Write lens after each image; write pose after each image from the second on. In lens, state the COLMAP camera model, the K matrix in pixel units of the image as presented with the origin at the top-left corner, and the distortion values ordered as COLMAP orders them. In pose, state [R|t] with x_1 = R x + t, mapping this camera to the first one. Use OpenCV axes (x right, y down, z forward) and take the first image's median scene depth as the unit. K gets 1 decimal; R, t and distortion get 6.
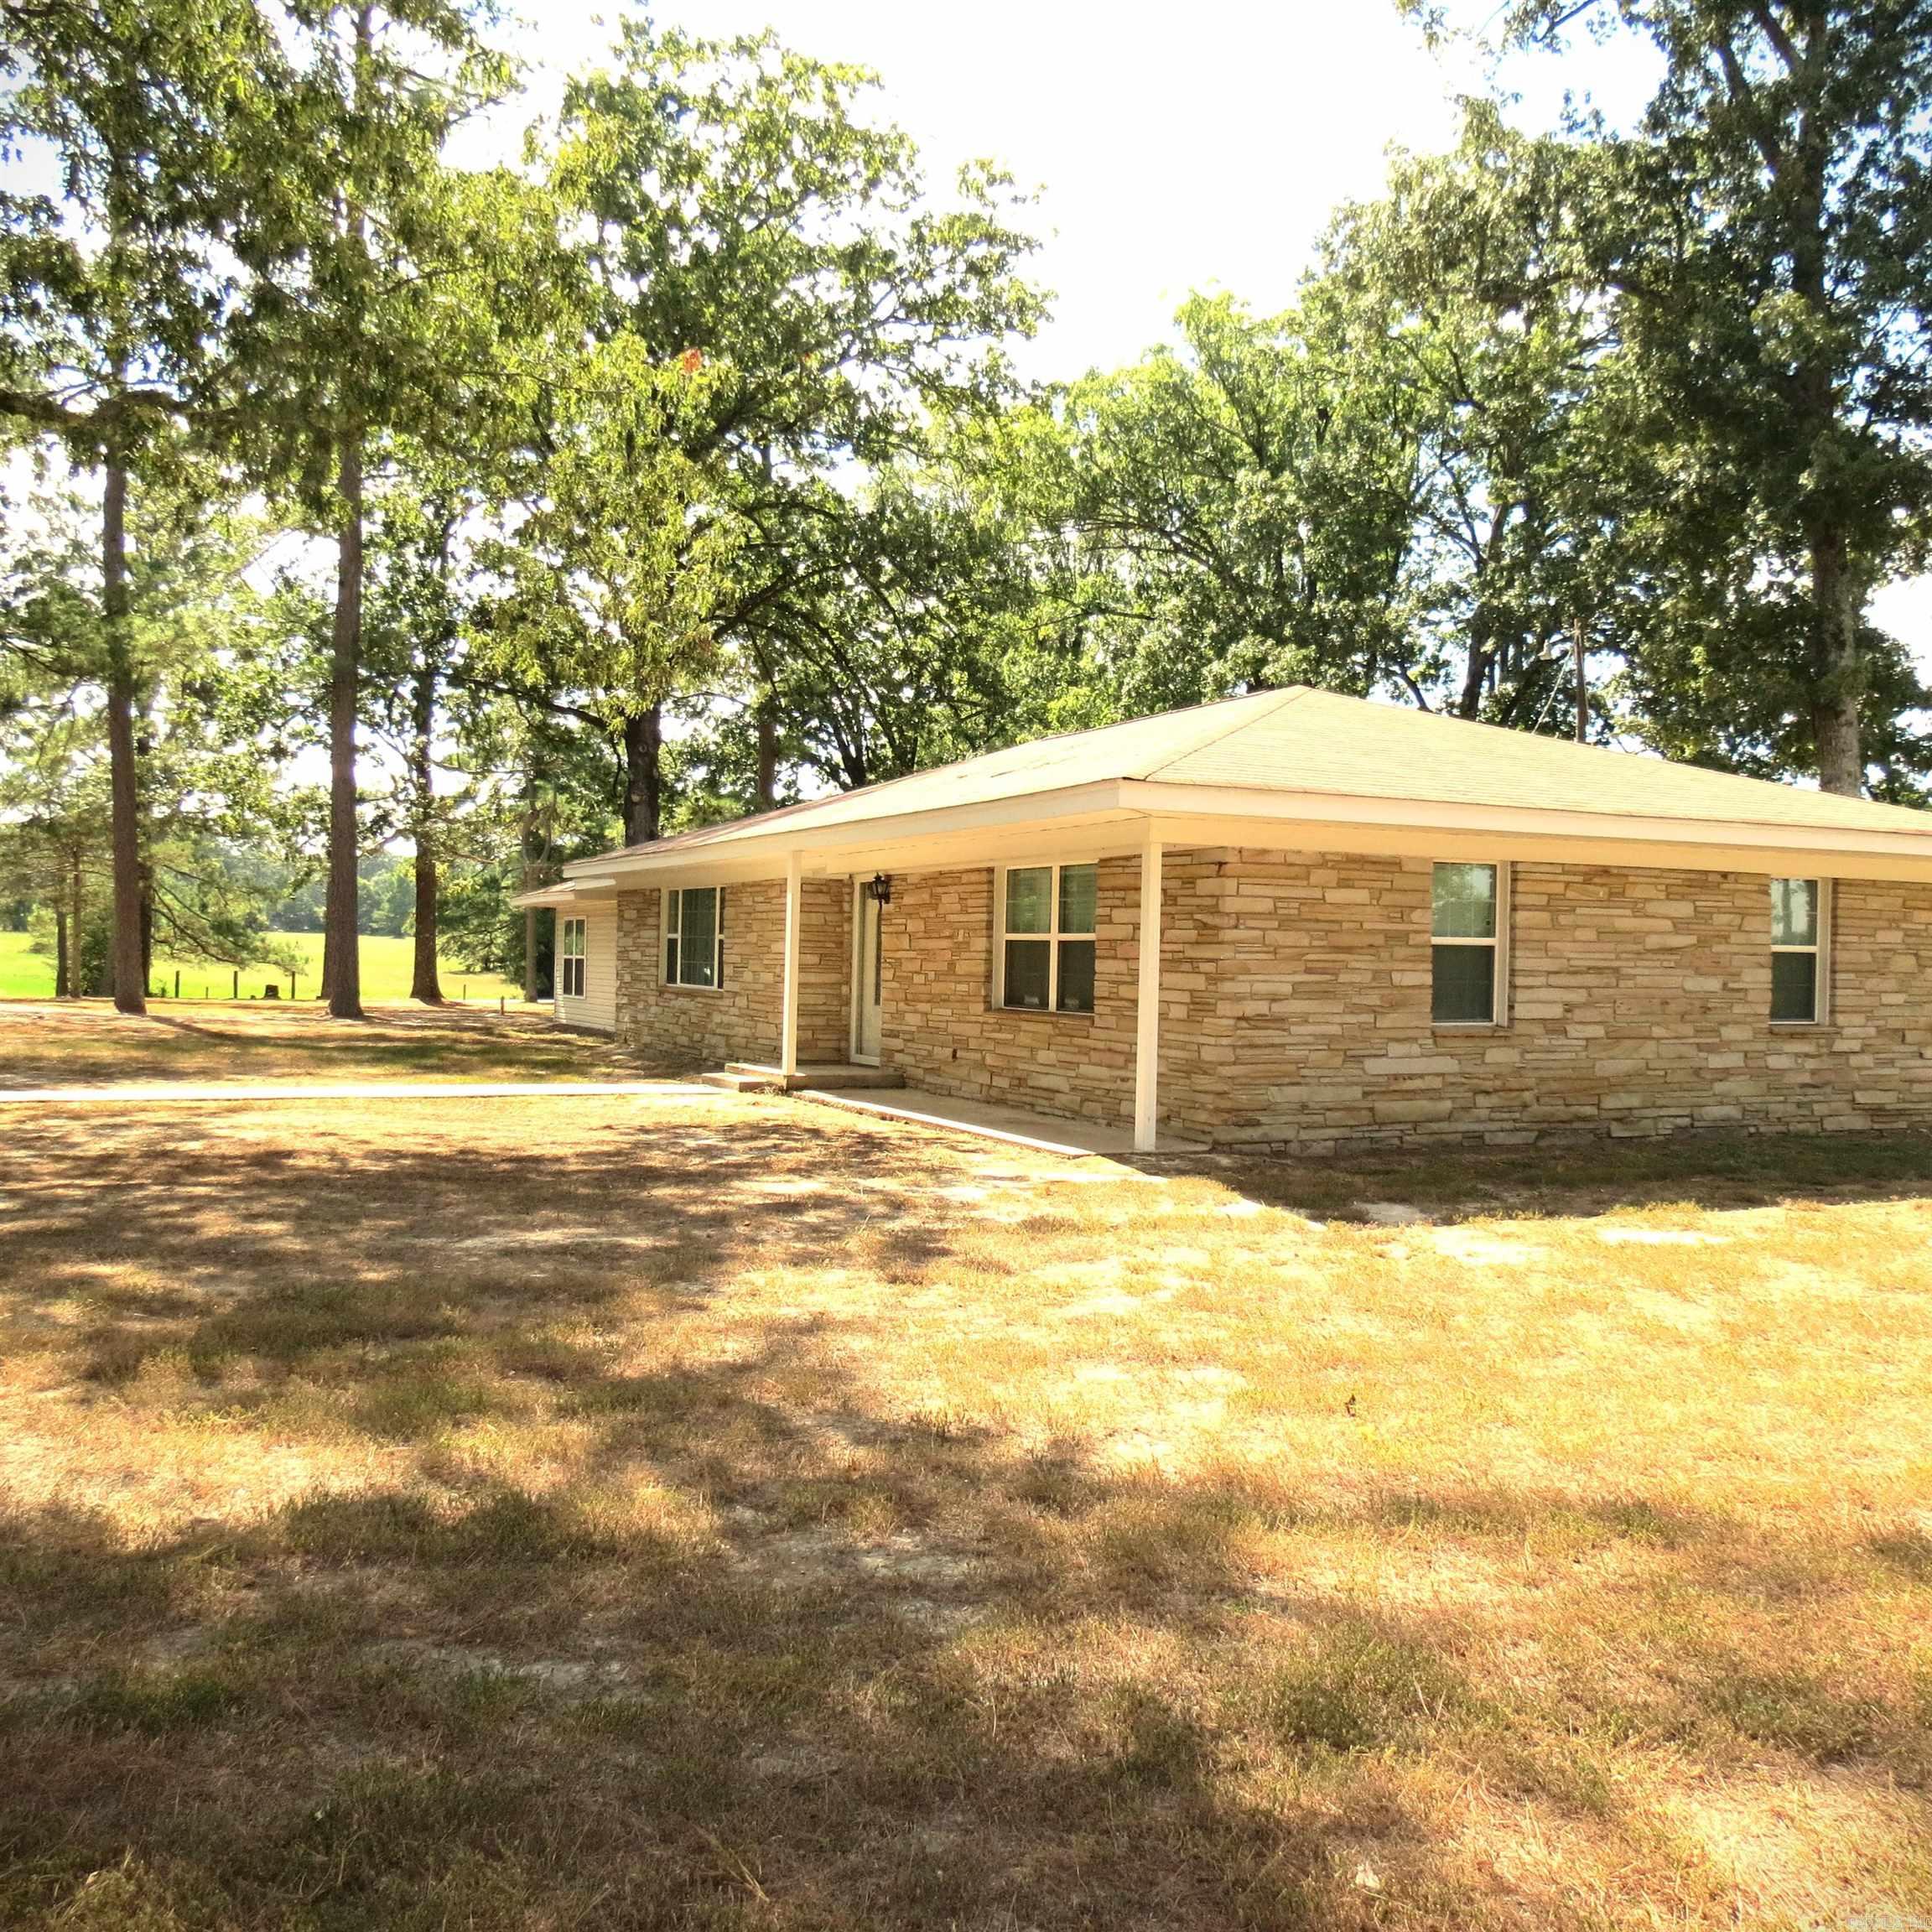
lens RADIAL K [[1828.4, 0, 966.0], [0, 1828.4, 966.0], [0, 0, 1]] dist [-0.037971, 0.017312]
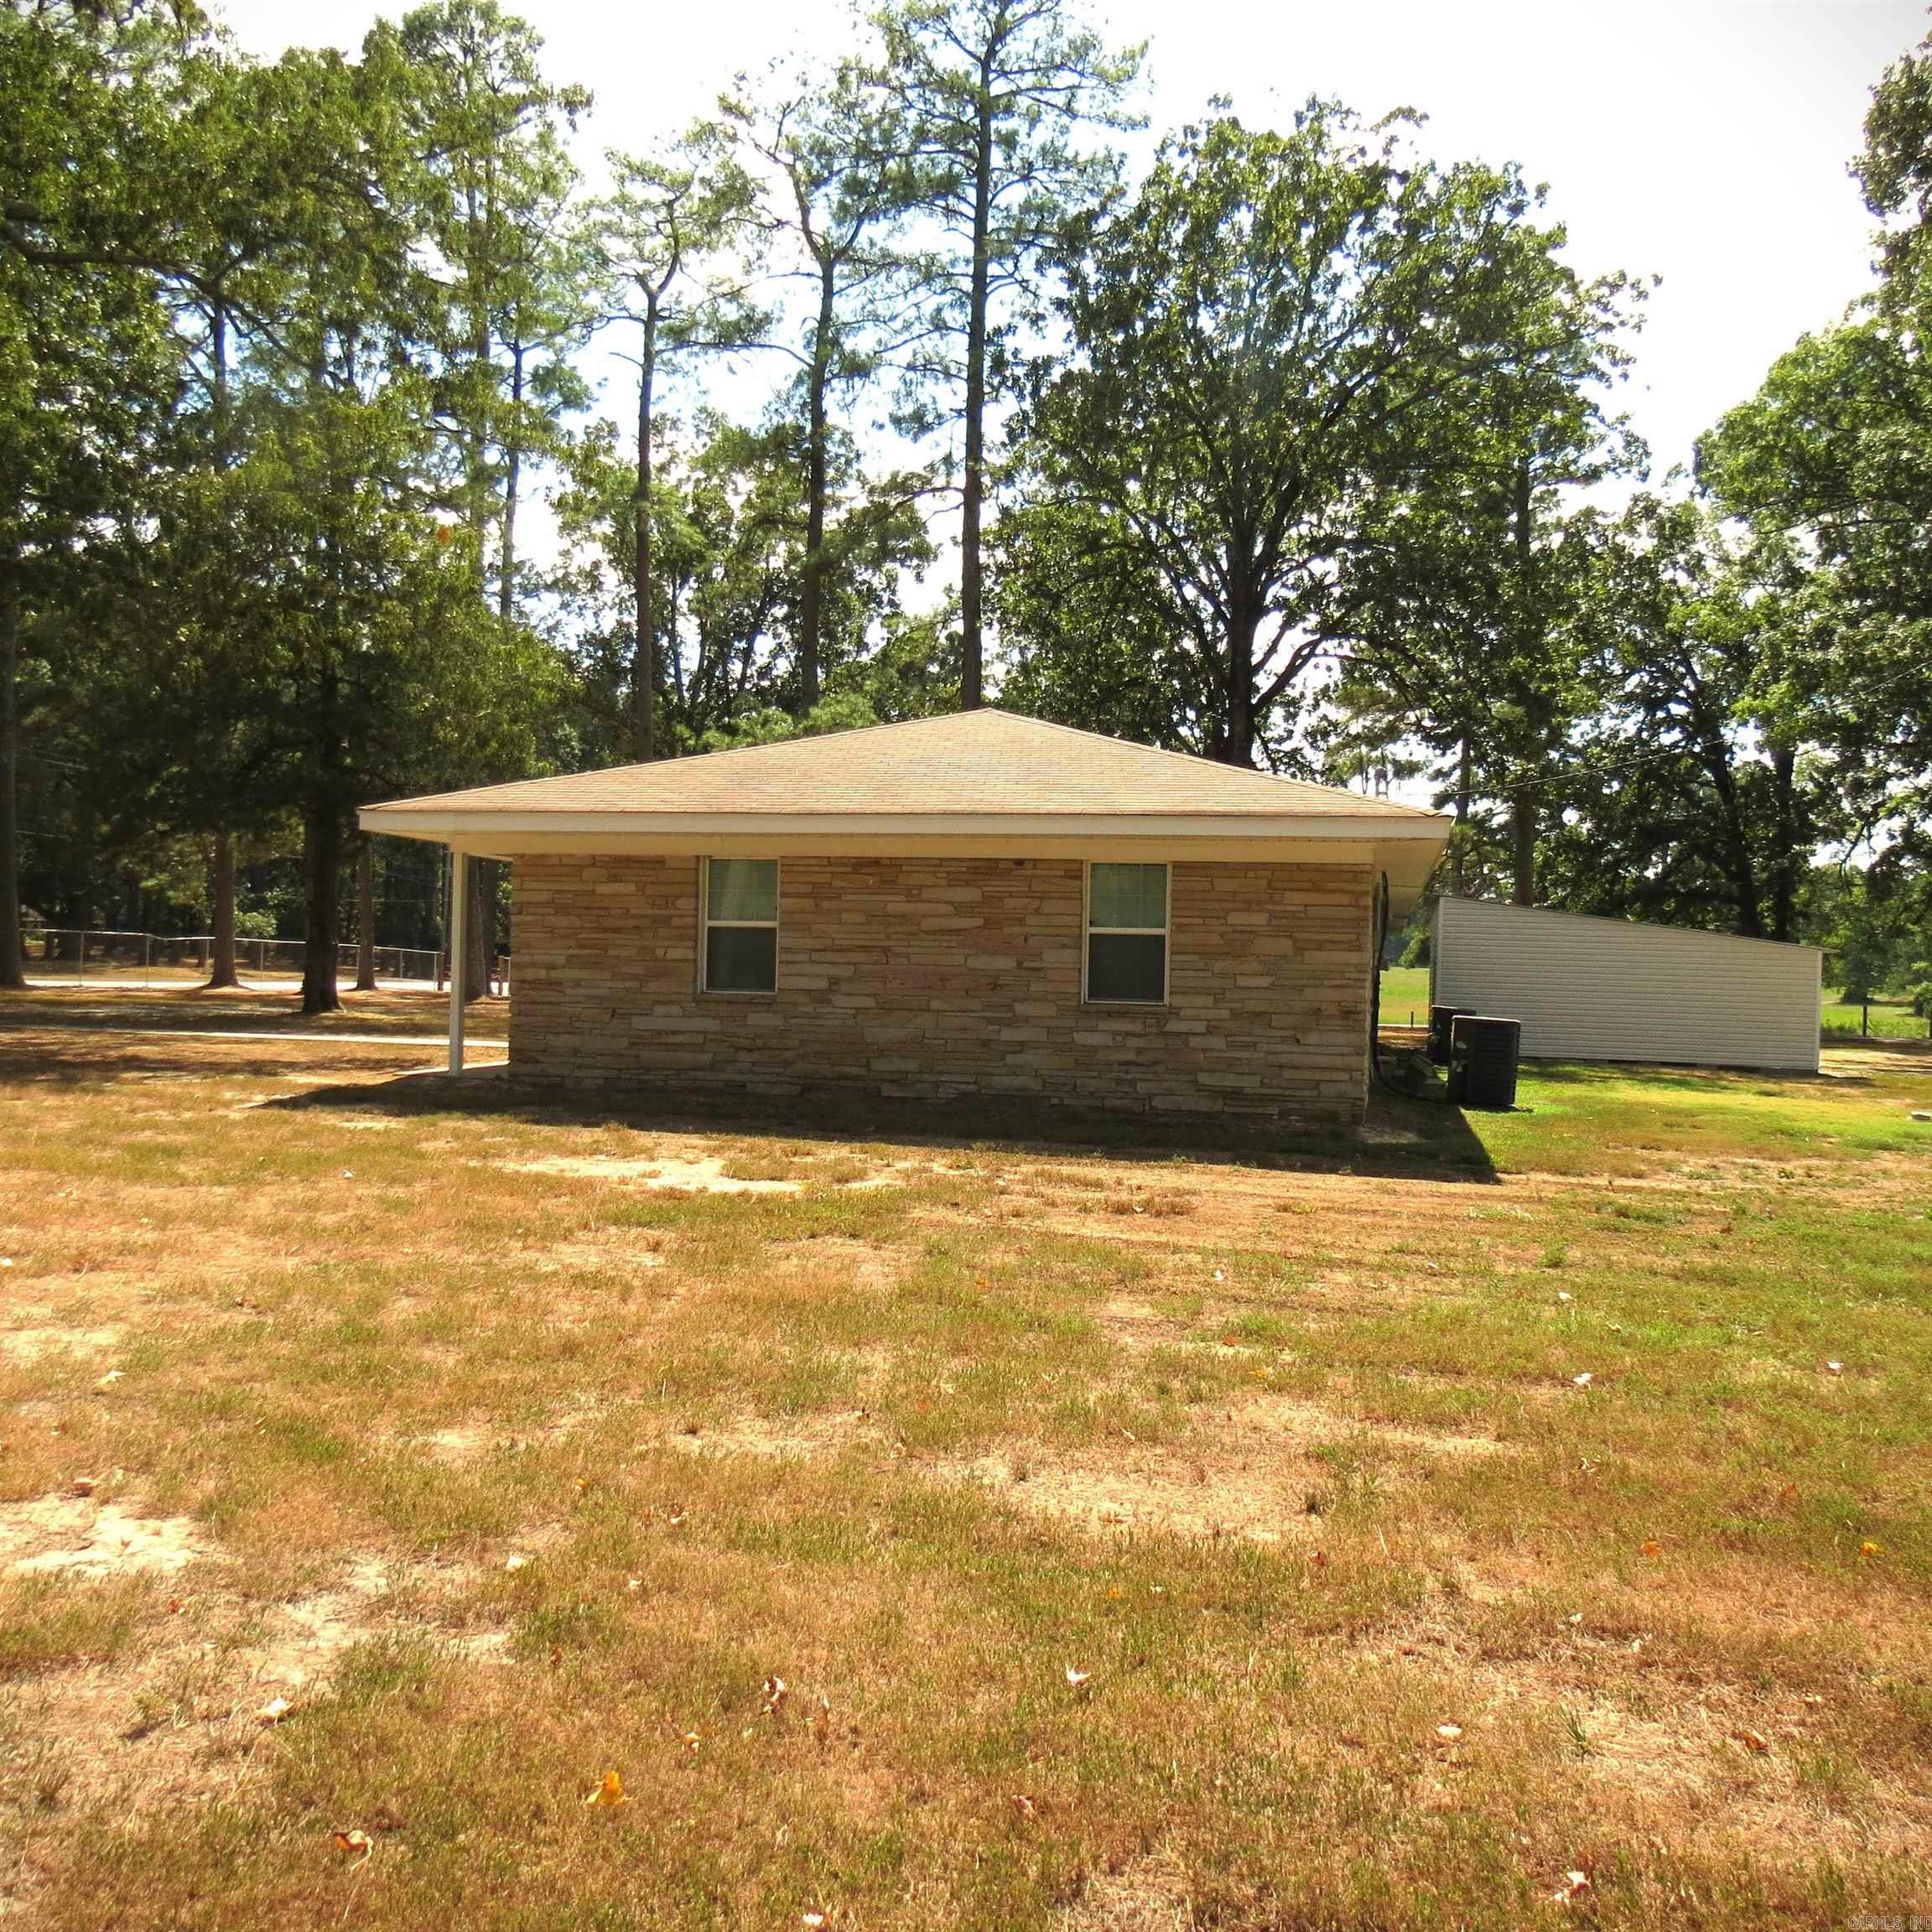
lens RADIAL K [[1826.8, 0, 981.7], [0, 1826.8, 955.8], [0, 0, 1]] dist [-0.031498, 0.014708]
pose [[0.787924, 0.004657, -0.615754, 1.024553], [-0.010738, 0.999923, -0.006179, 0.011974], [0.615678, 0.011481, 0.787914, 0.128149]]
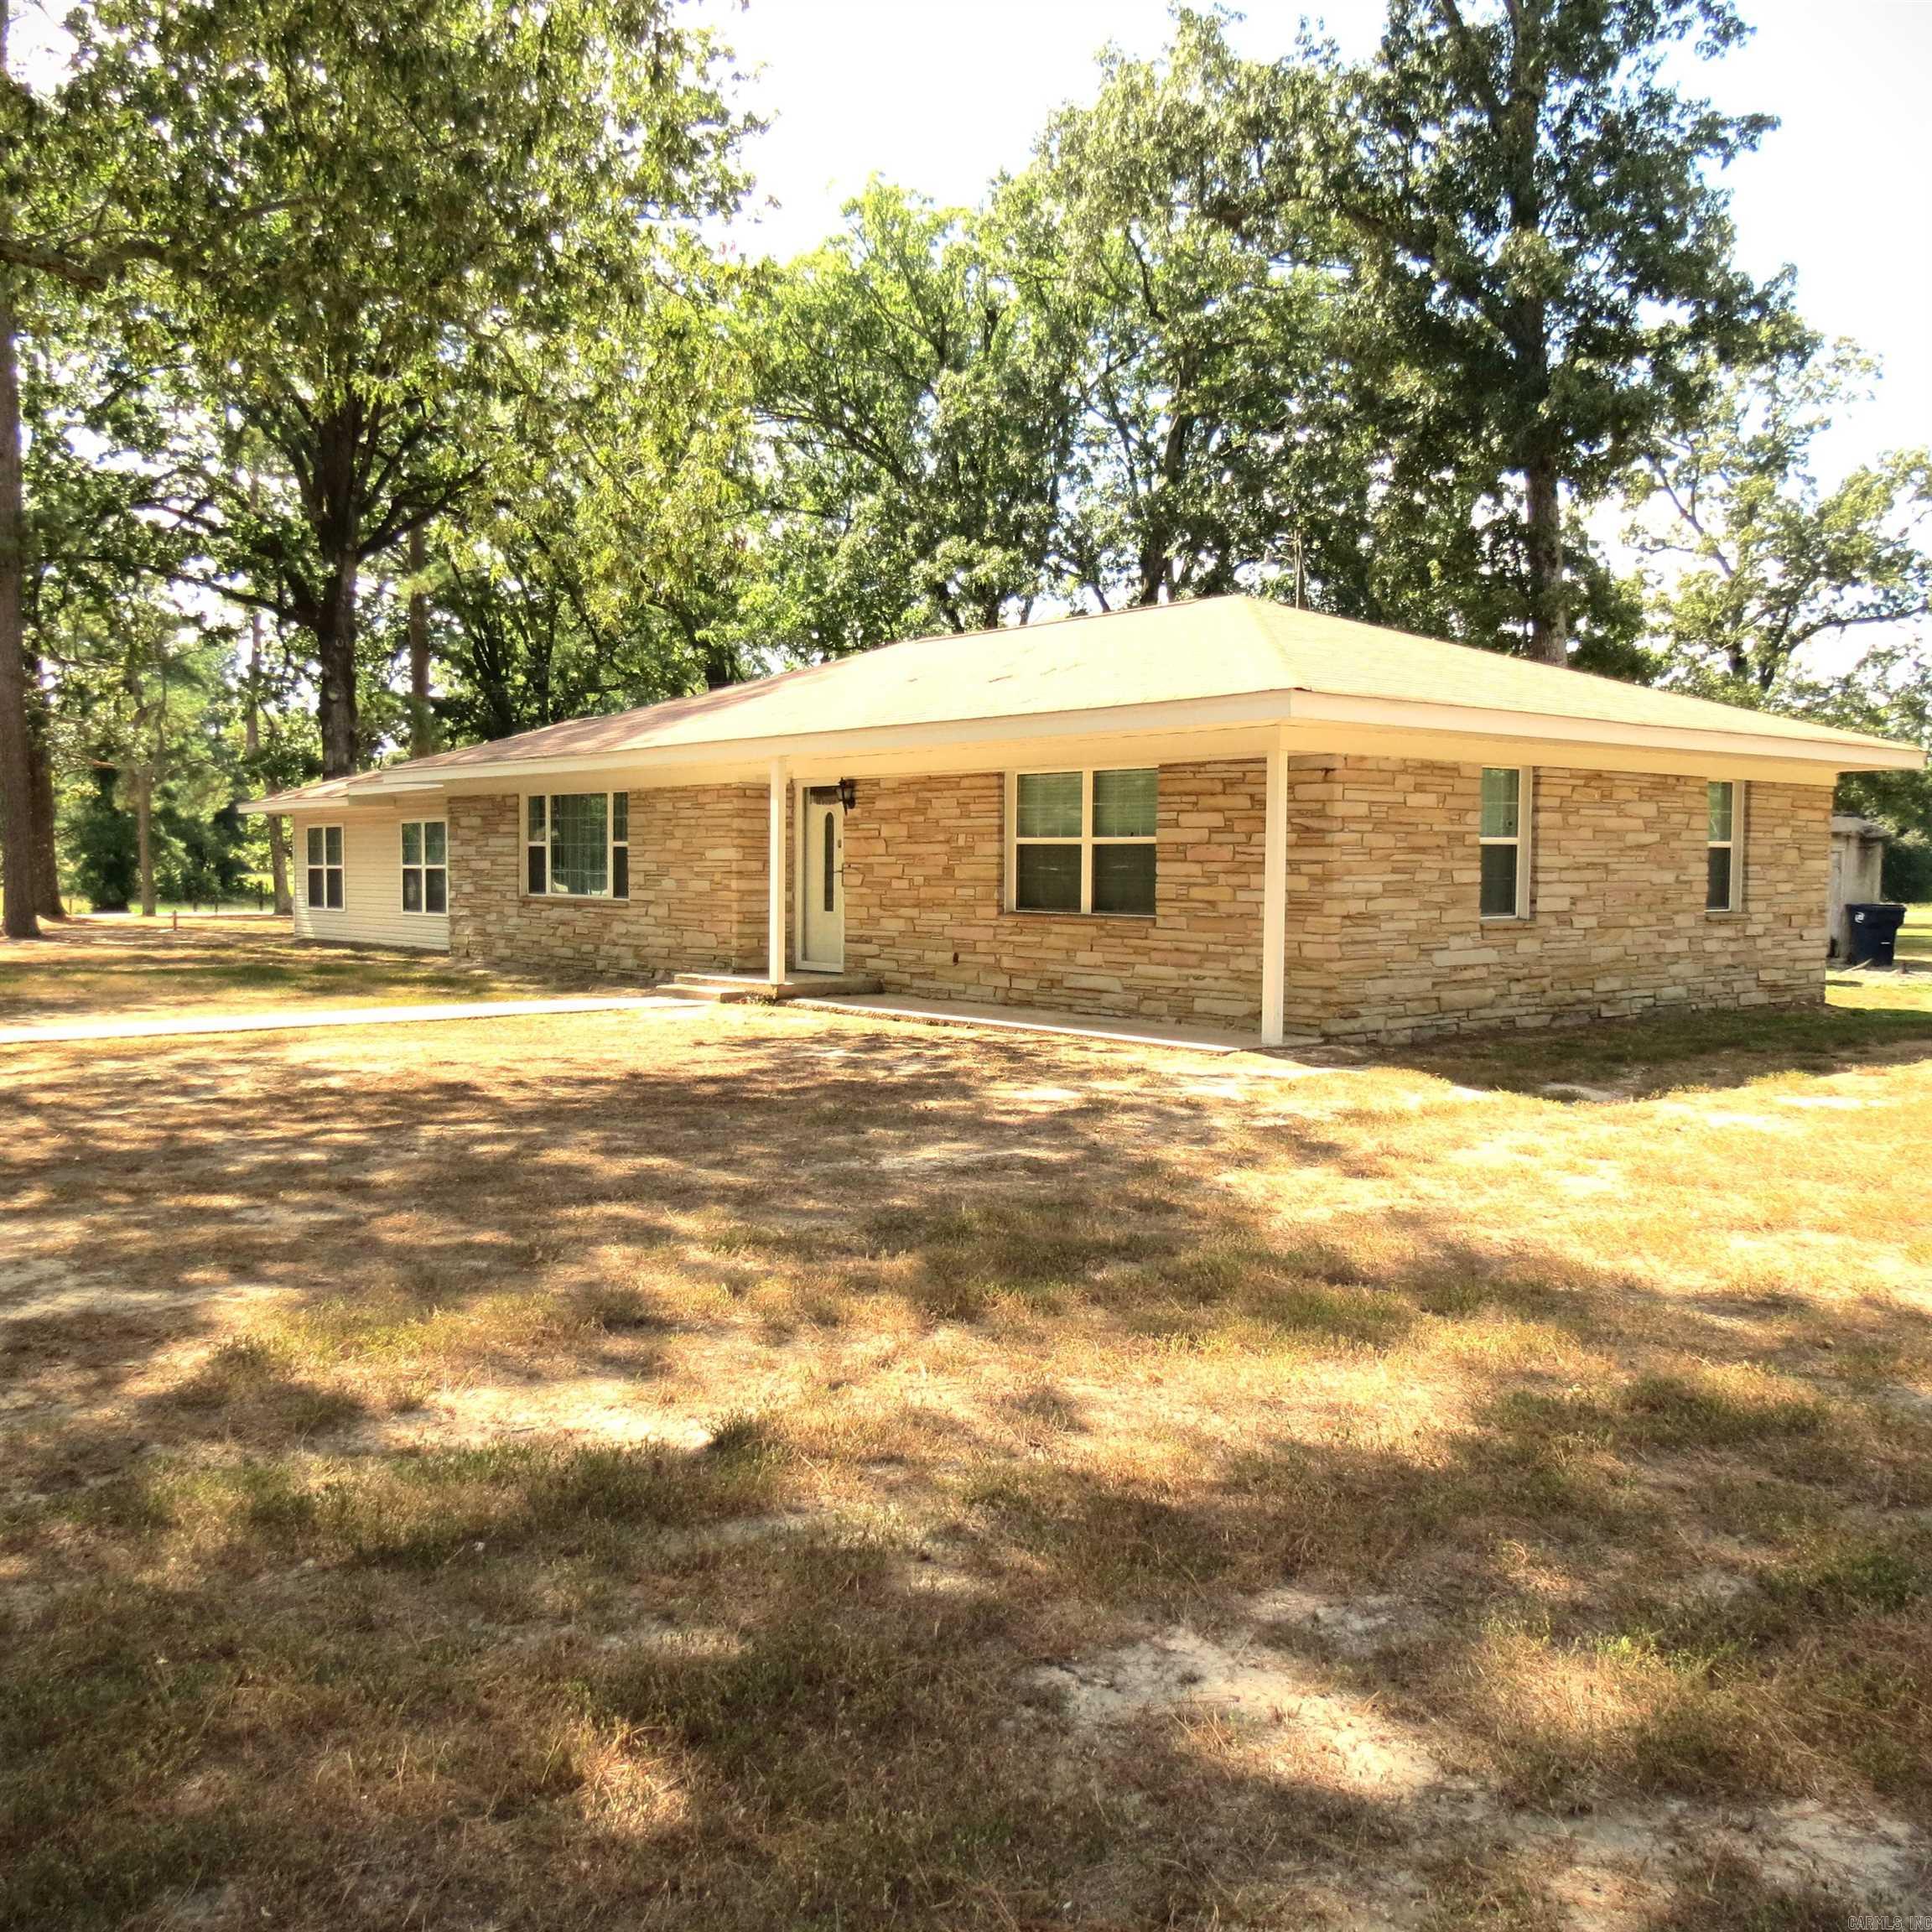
lens RADIAL K [[1828.4, 0, 966.0], [0, 1828.4, 966.0], [0, 0, 1]] dist [-0.037971, 0.017312]
pose [[0.970195, -0.028201, 0.240680, -0.262845], [0.014730, 0.998232, 0.057588, -0.005800], [-0.241878, -0.052326, 0.968895, 0.023956]]
